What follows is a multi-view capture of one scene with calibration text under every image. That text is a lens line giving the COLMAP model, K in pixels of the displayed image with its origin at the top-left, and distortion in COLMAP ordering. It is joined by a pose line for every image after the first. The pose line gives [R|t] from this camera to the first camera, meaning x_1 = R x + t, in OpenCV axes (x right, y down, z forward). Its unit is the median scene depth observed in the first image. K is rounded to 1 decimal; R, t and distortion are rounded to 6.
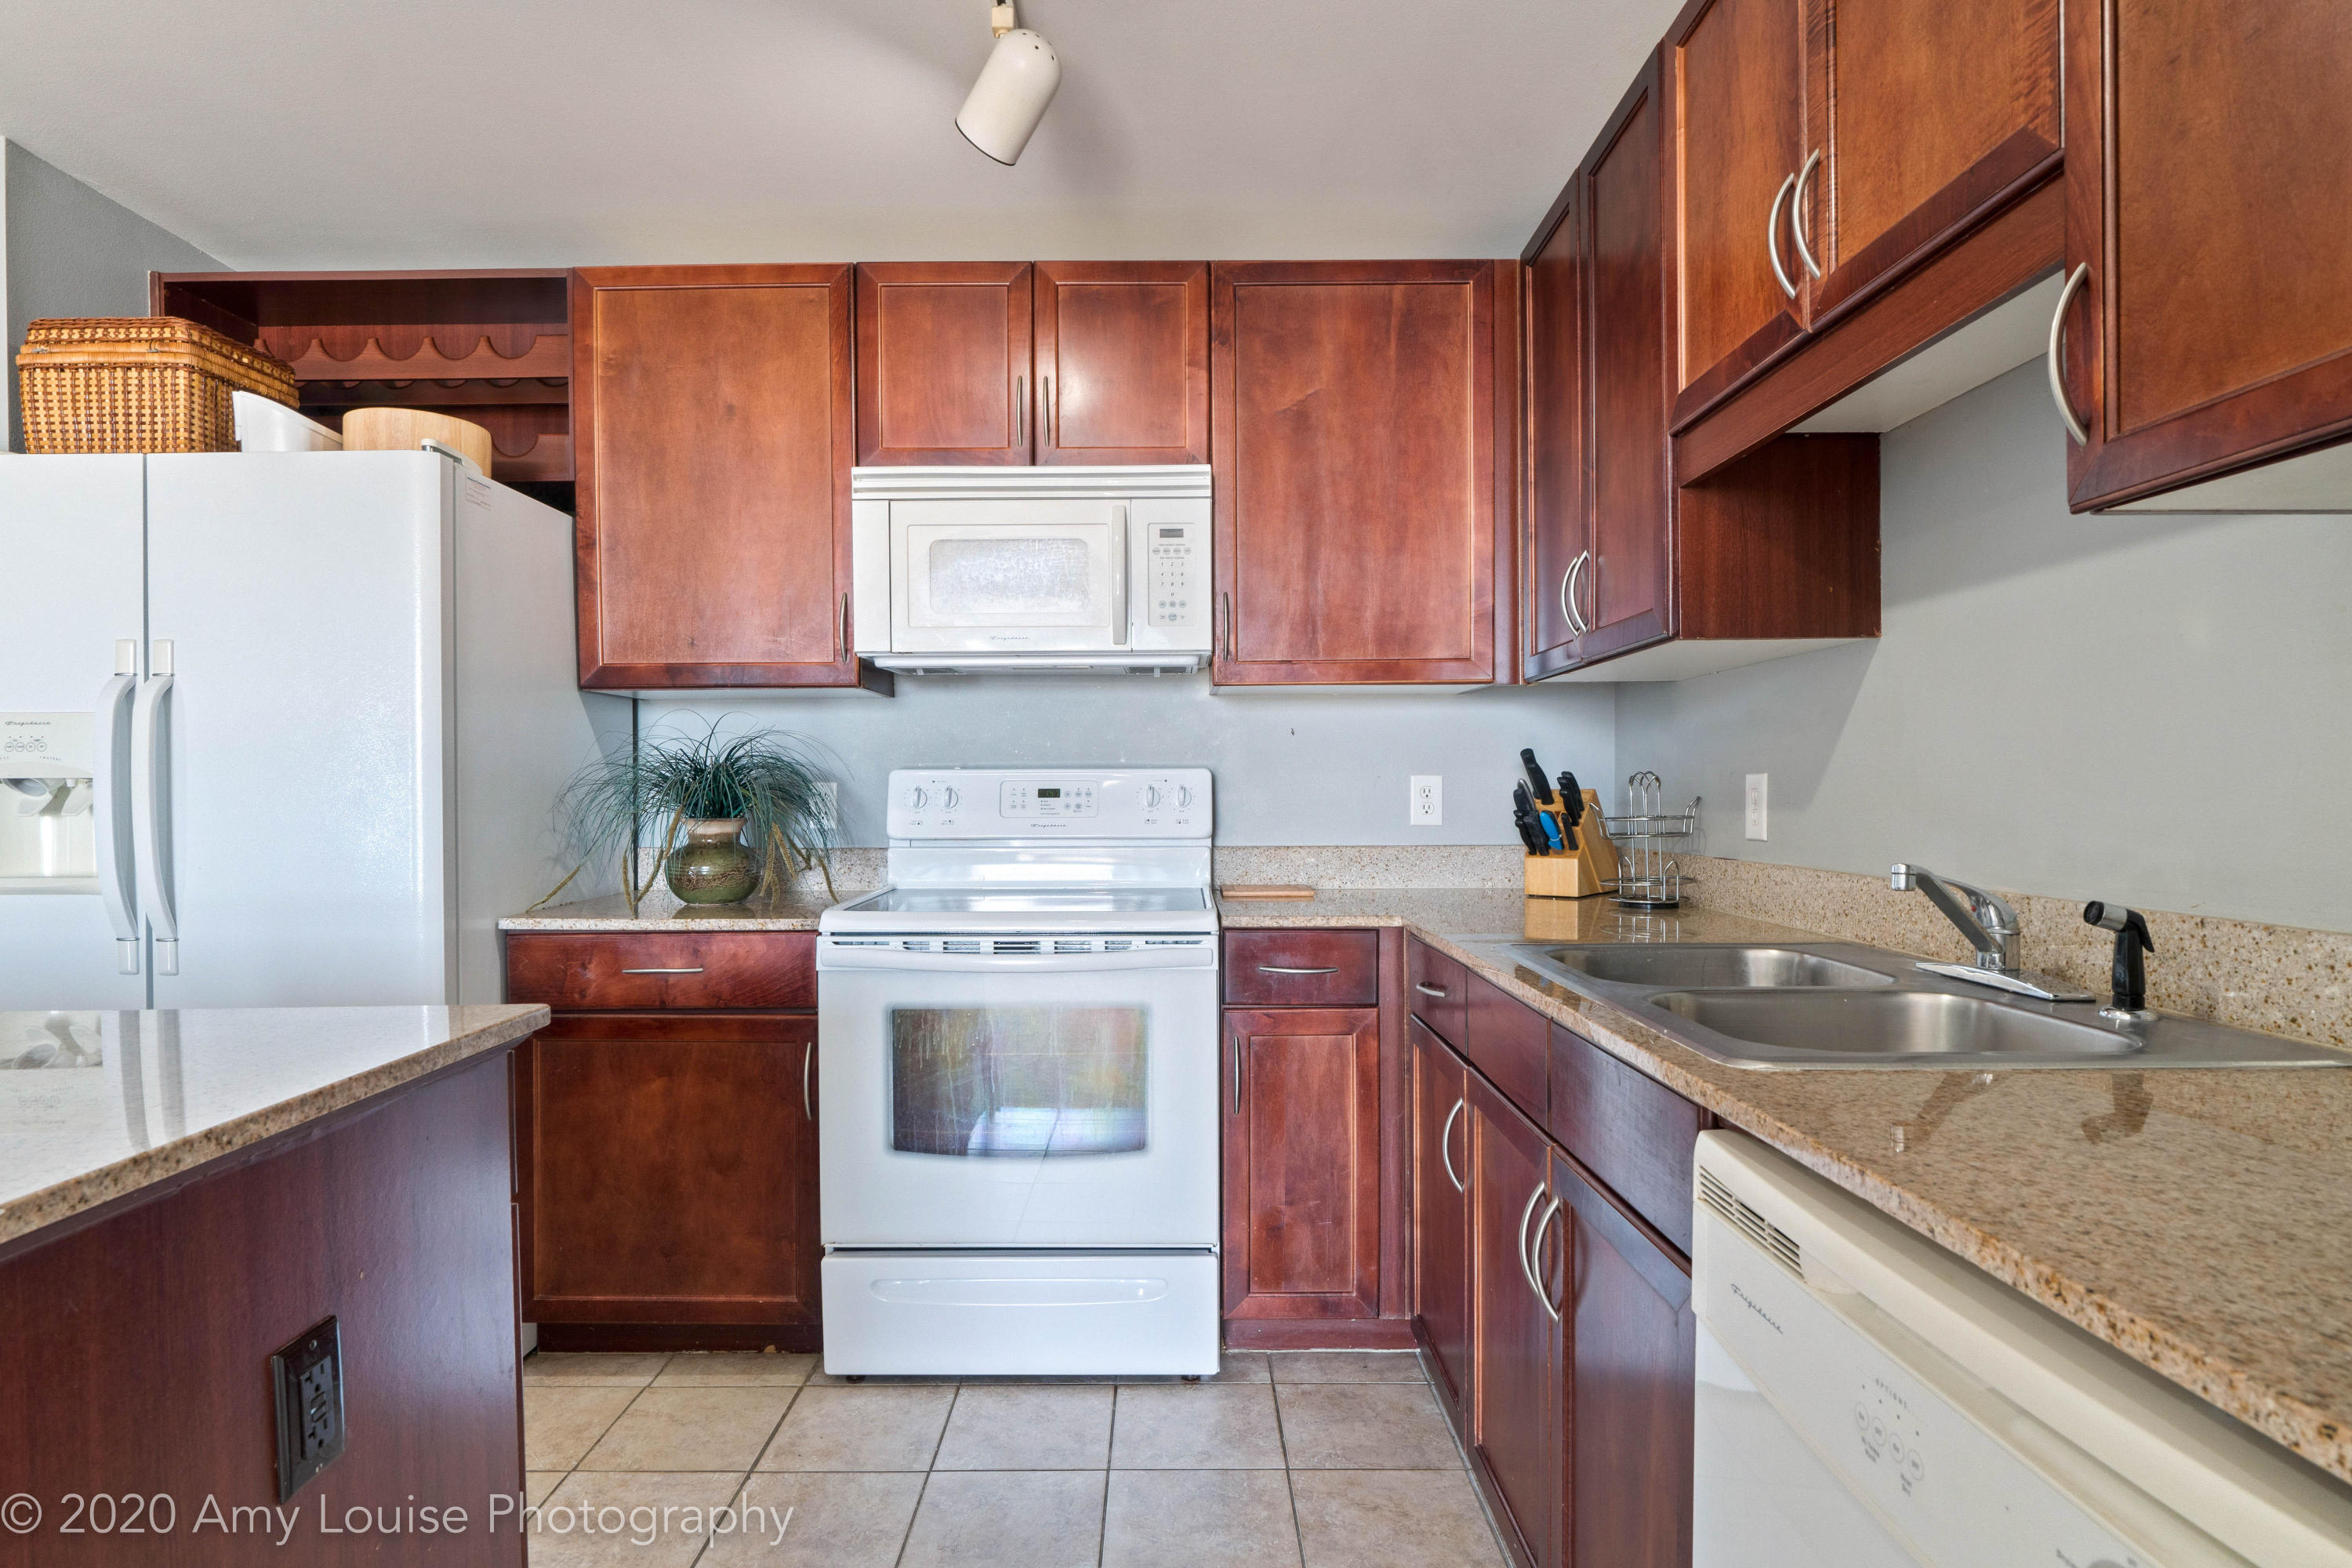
lens RADIAL K [[1246.2, 0, 1171.5], [0, 1246.2, 814.6], [0, 0, 1]] dist [-0.005995, -0.000240]
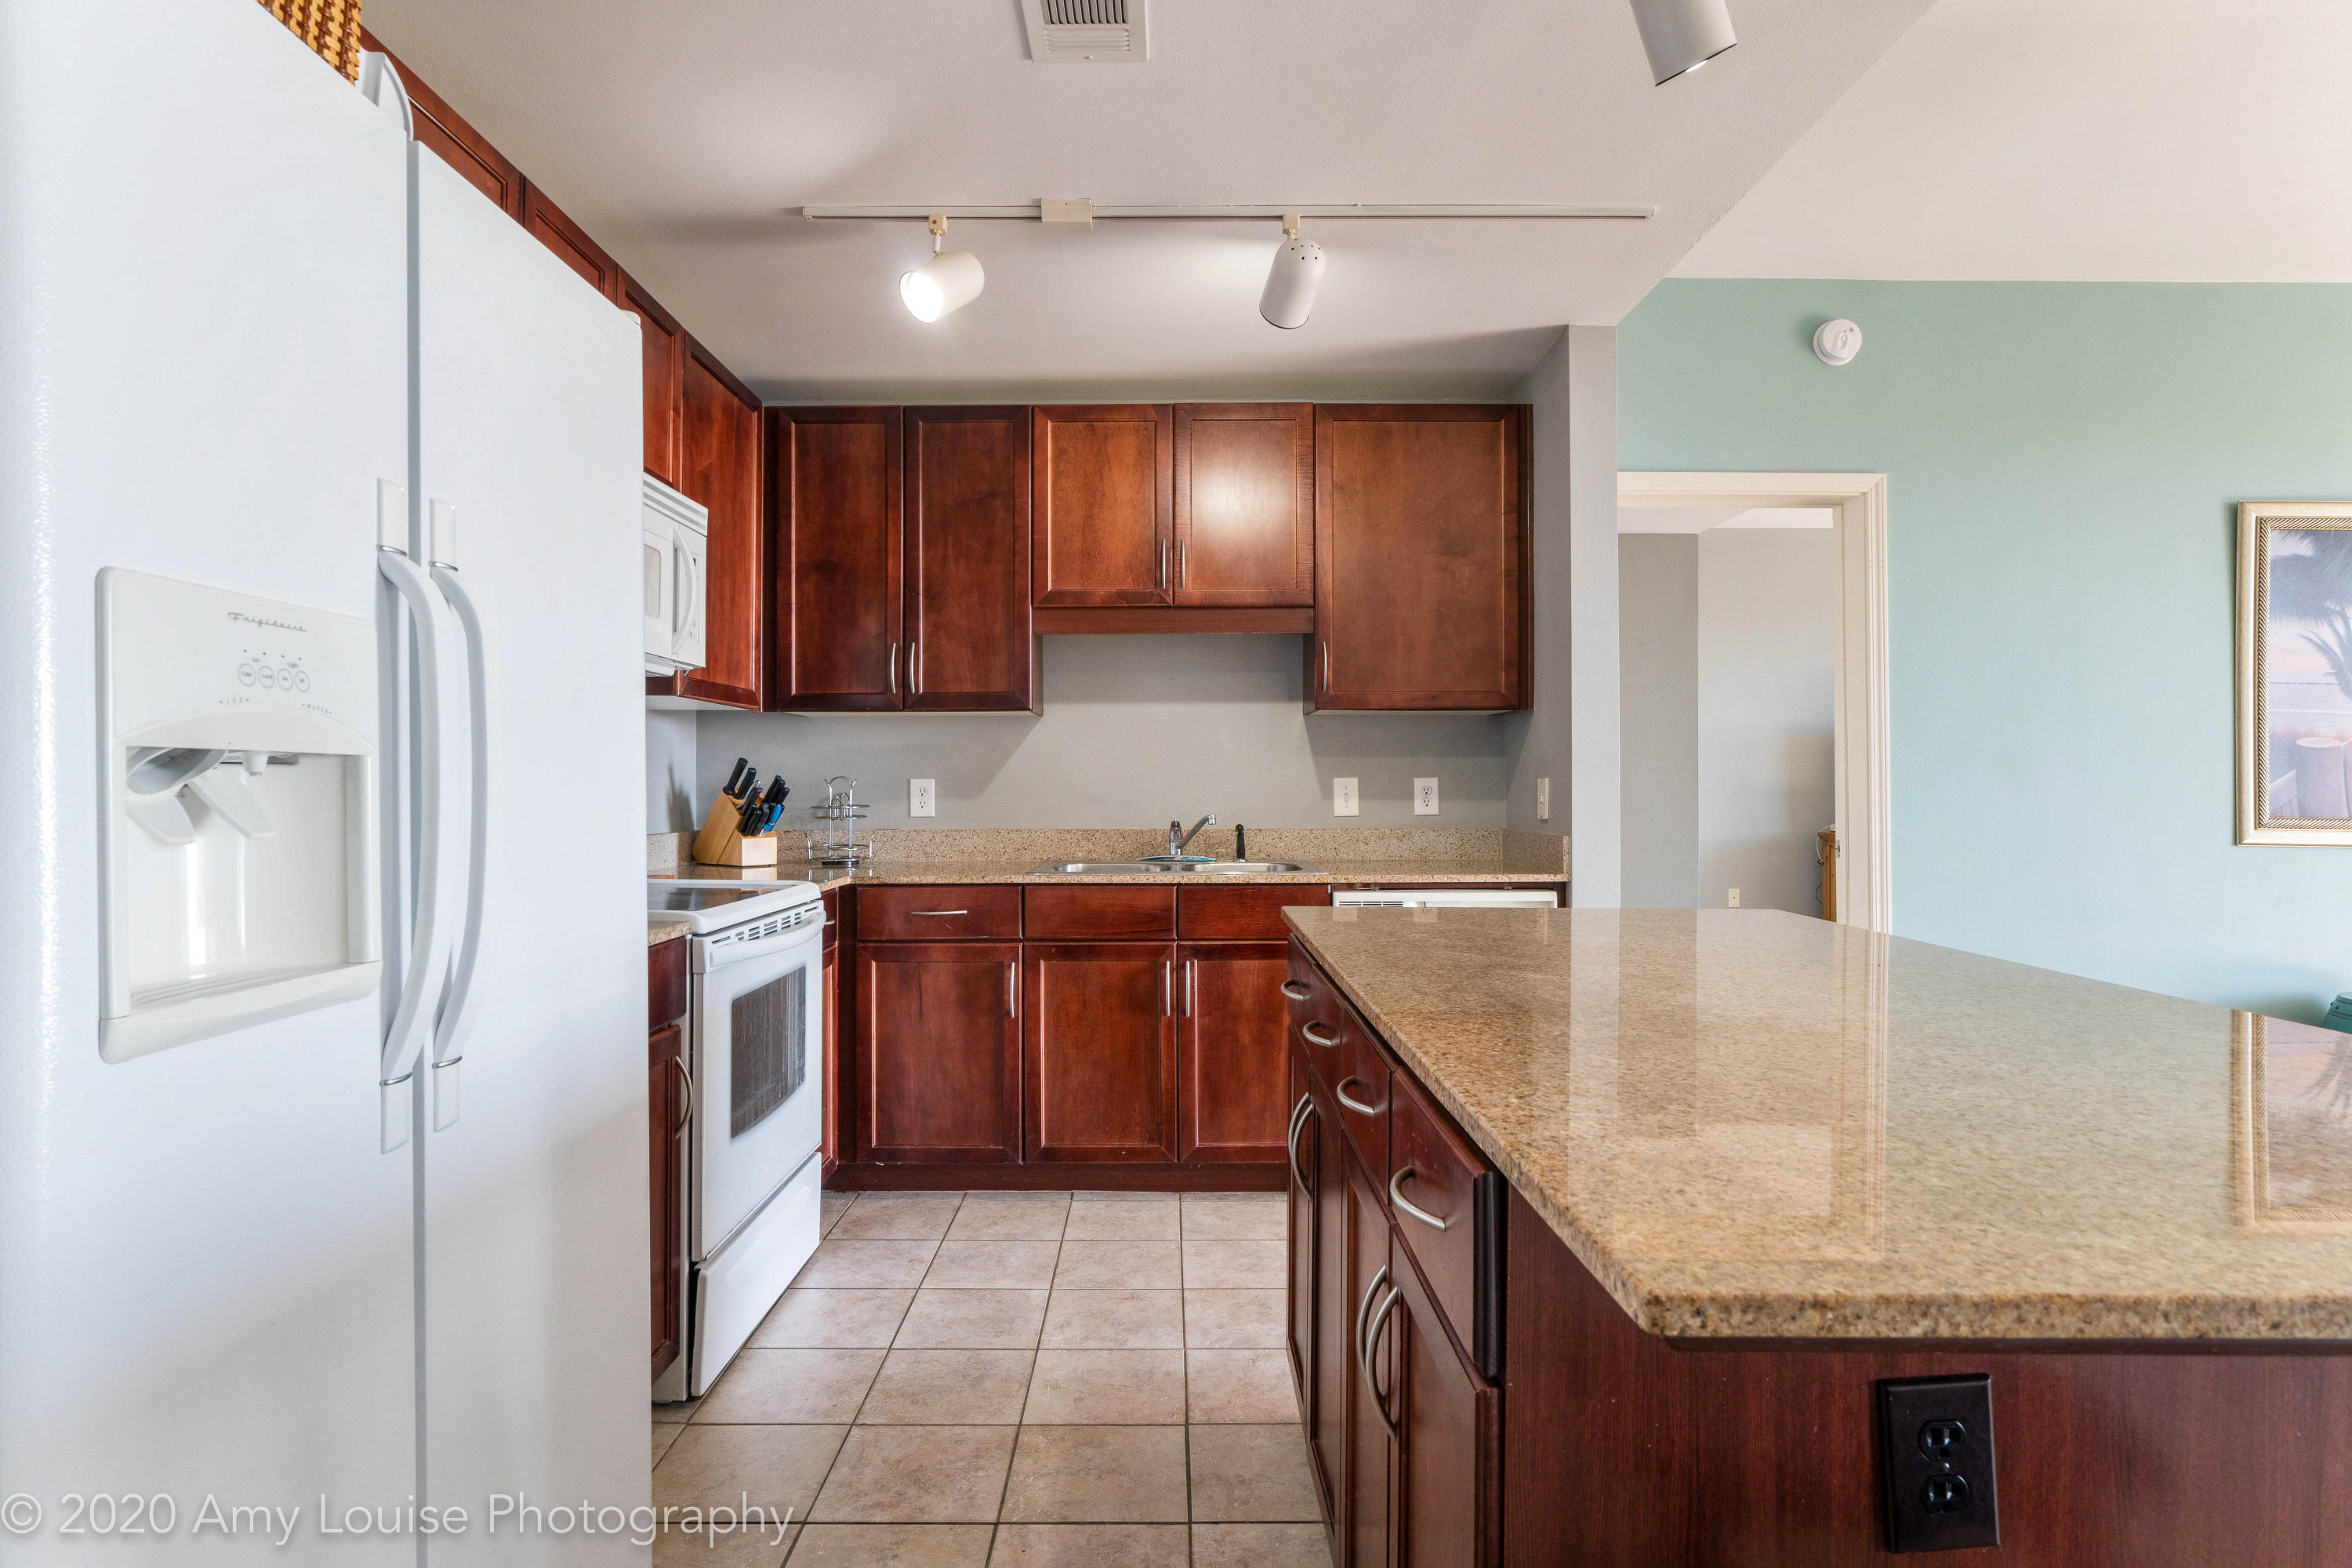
lens RADIAL K [[1246.2, 0, 1161.0], [0, 1246.2, 776.1], [0, 0, 1]] dist [-0.005995, -0.000240]
pose [[0.006907, 0.012409, 0.999899, -1.113519], [0.020226, 0.999717, -0.012546, -0.006930], [-0.999772, 0.020311, 0.006655, 0.563222]]
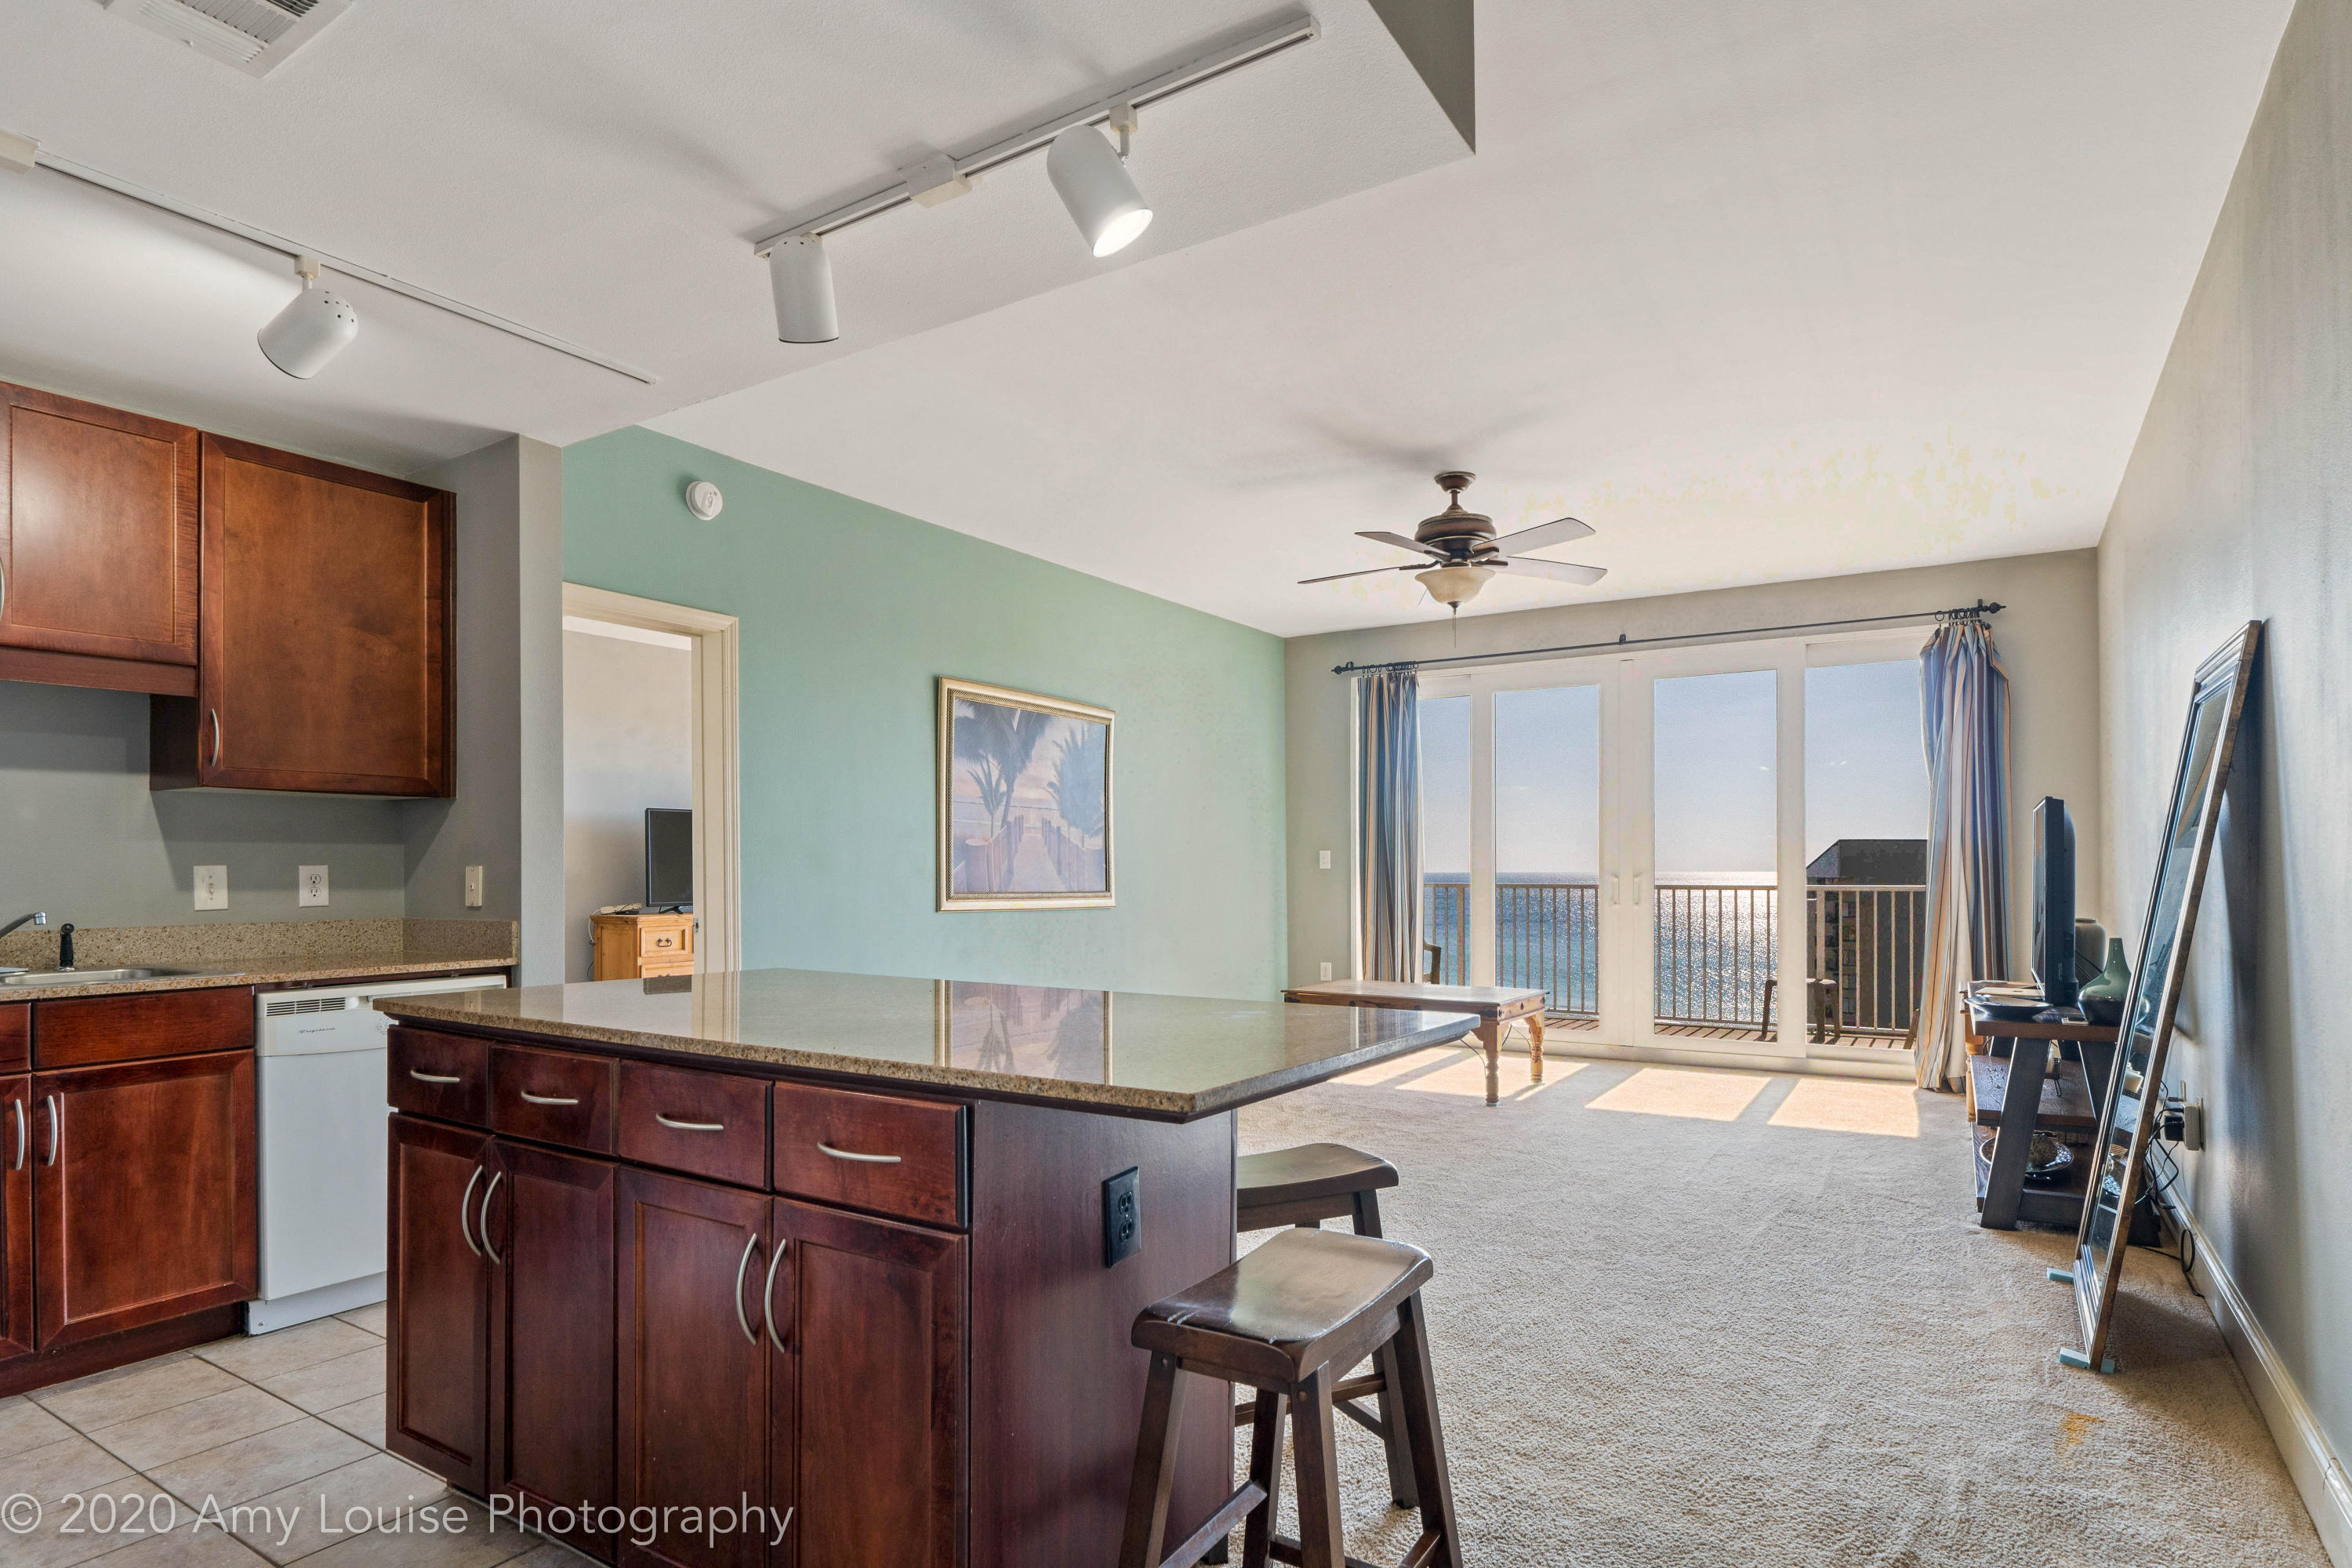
lens RADIAL K [[1246.2, 0, 1165.2], [0, 1246.2, 871.9], [0, 0, 1]] dist [-0.005995, -0.000240]
pose [[-0.833902, 0.008852, 0.551842, -1.154653], [0.021115, 0.999651, 0.015873, -0.012455], [-0.551509, 0.024888, -0.833798, 0.884228]]
